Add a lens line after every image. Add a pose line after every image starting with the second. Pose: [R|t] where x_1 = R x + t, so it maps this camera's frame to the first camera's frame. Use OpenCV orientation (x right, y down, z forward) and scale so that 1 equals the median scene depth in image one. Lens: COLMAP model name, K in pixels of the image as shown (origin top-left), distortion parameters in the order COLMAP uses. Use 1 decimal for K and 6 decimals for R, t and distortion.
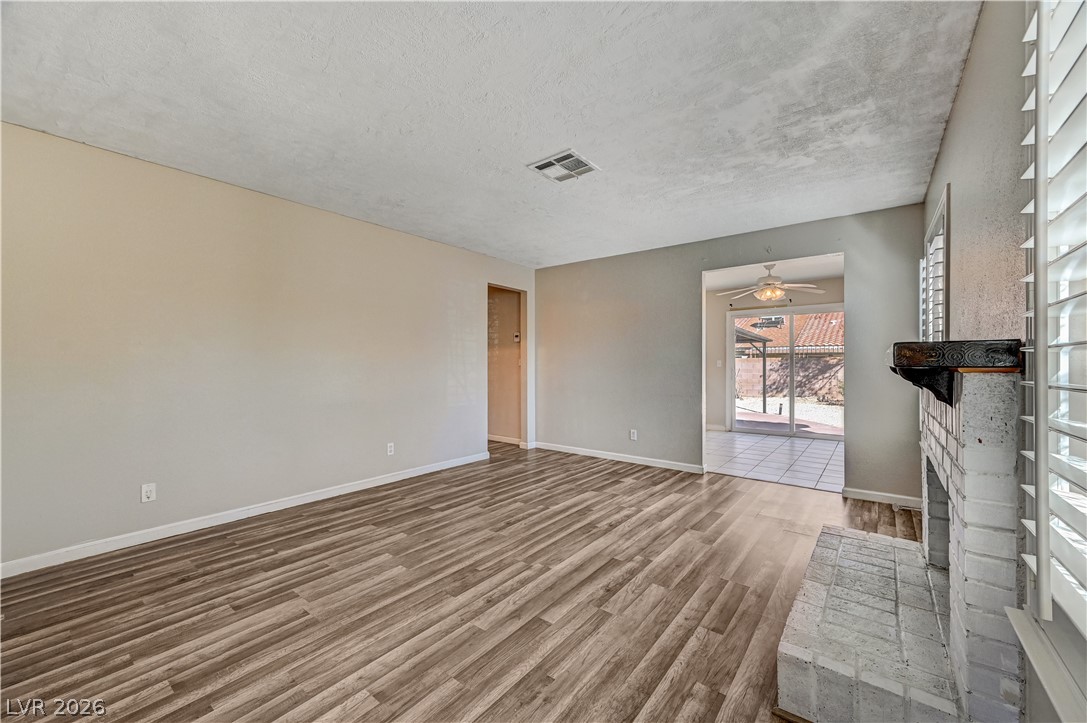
lens RADIAL K [[429.2, 0, 543.2], [0, 429.2, 363.8], [0, 0, 1]] dist [0.001241, 0.000235]
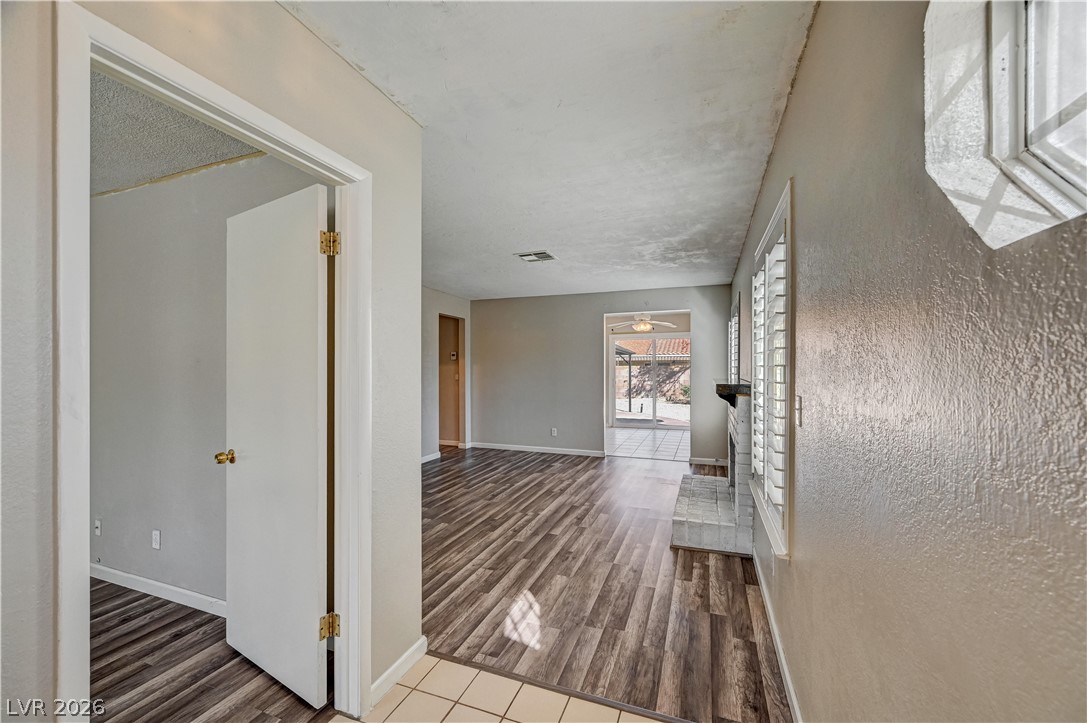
lens RADIAL K [[431.4, 0, 547.7], [0, 431.4, 371.4], [0, 0, 1]] dist [-0.001000, 0.000030]
pose [[0.952150, -0.004795, 0.305593, -0.350035], [0.001776, 0.999947, 0.010158, -0.059609], [-0.305625, -0.009129, 0.952108, -0.432520]]
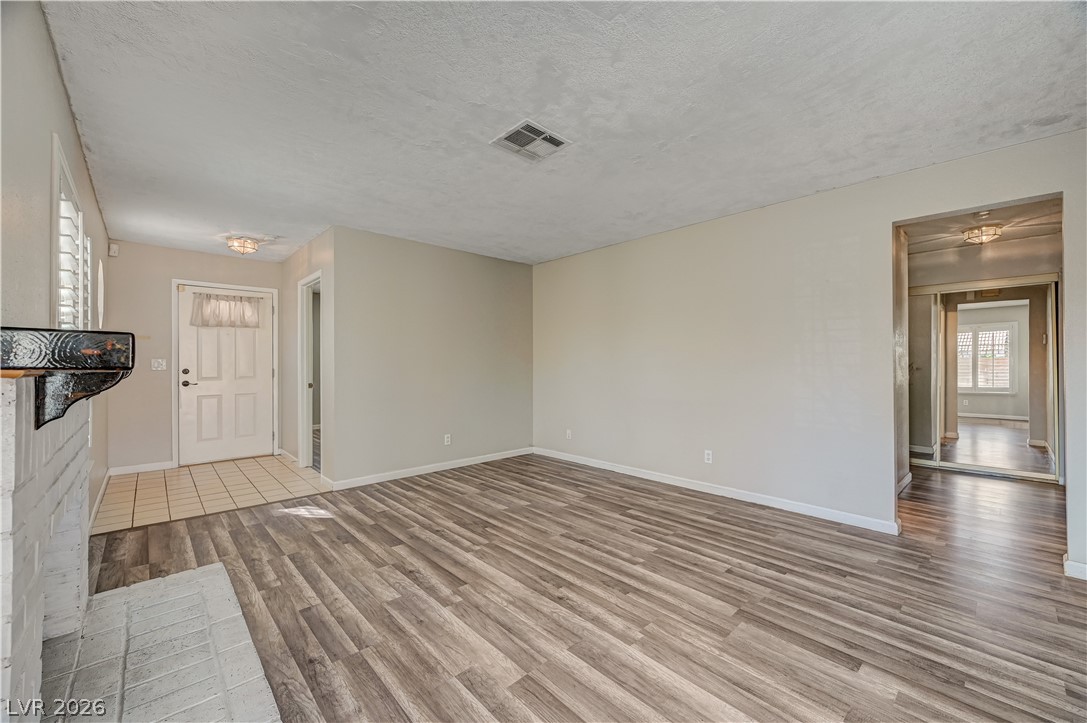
lens RADIAL K [[429.2, 0, 543.2], [0, 429.2, 363.8], [0, 0, 1]] dist [0.001241, 0.000235]
pose [[-0.158944, -0.002280, -0.987285, 0.838304], [0.000313, 0.999997, -0.002359, -0.002240], [0.987288, -0.000684, -0.158943, 1.066687]]
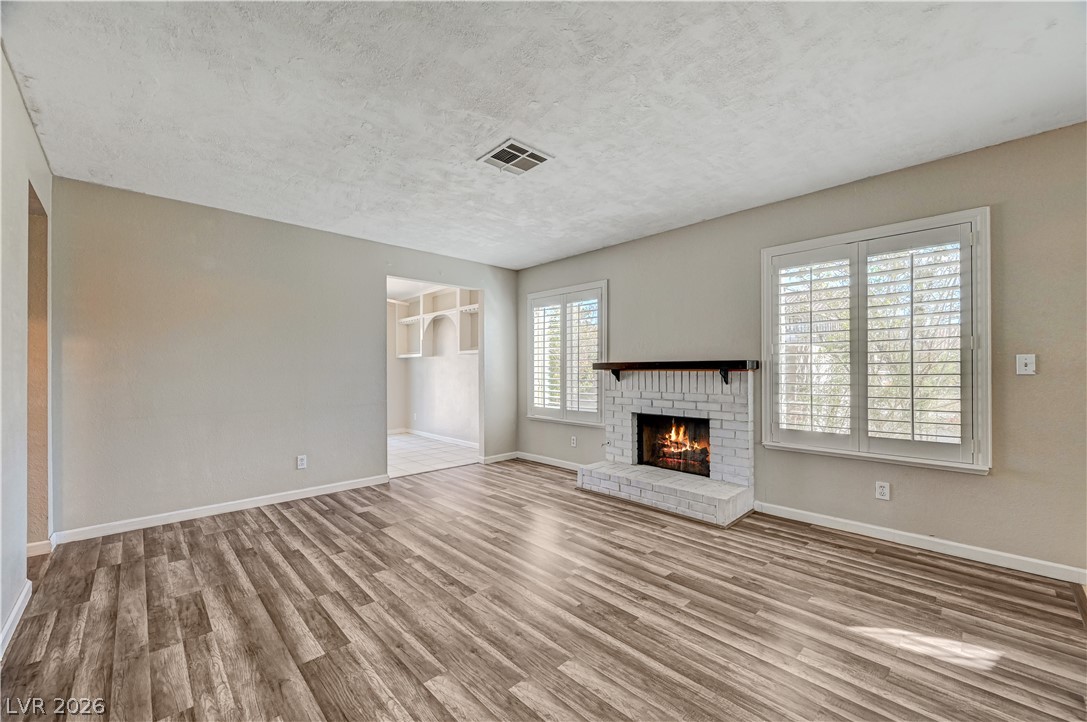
lens RADIAL K [[427.9, 0, 546.3], [0, 427.9, 372.0], [0, 0, 1]] dist [0.001396, 0.000237]
pose [[0.138360, -0.005691, 0.990366, -0.793988], [0.004034, 0.999978, 0.005183, 0.001840], [-0.990374, 0.003278, 0.138380, 0.735739]]
